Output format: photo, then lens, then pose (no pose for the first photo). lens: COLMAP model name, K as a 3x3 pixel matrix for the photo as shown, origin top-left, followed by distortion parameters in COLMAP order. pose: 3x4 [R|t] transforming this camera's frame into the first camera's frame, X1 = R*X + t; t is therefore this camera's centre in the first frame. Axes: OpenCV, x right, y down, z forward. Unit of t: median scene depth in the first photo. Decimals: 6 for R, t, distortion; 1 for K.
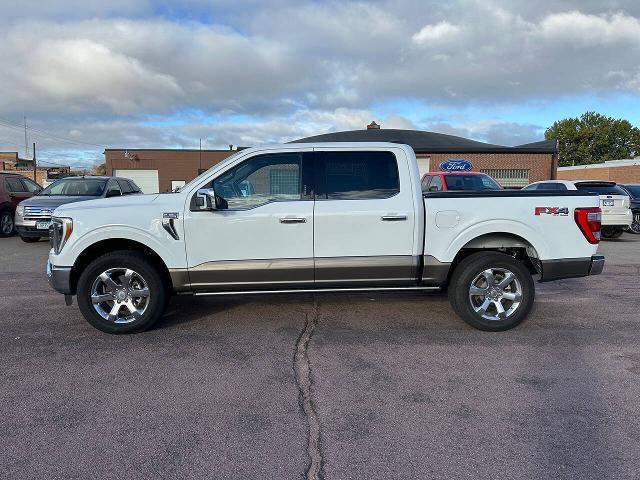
lens RADIAL K [[461.5, 0, 320.0], [0, 461.5, 240.0], [0, 0, 1]] dist [0.023446, -0.005563]
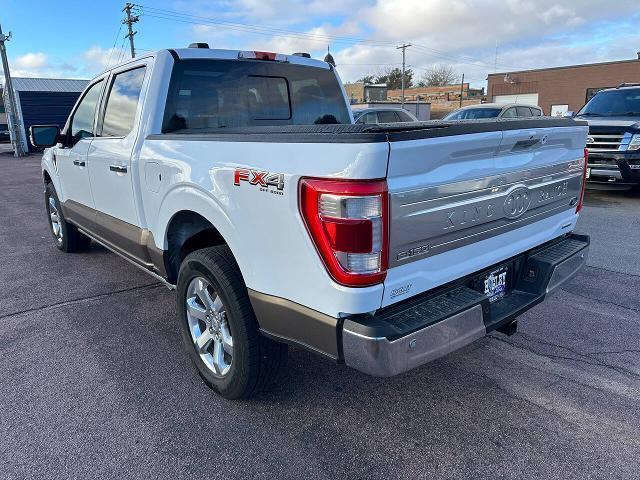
lens RADIAL K [[463.6, 0, 324.6], [0, 463.6, 238.0], [0, 0, 1]] dist [0.009985, -0.002915]
pose [[0.612990, 0.190605, -0.766755, 0.858631], [-0.076094, 0.980195, 0.182830, -0.092523], [0.786418, -0.053728, 0.615354, 0.785716]]
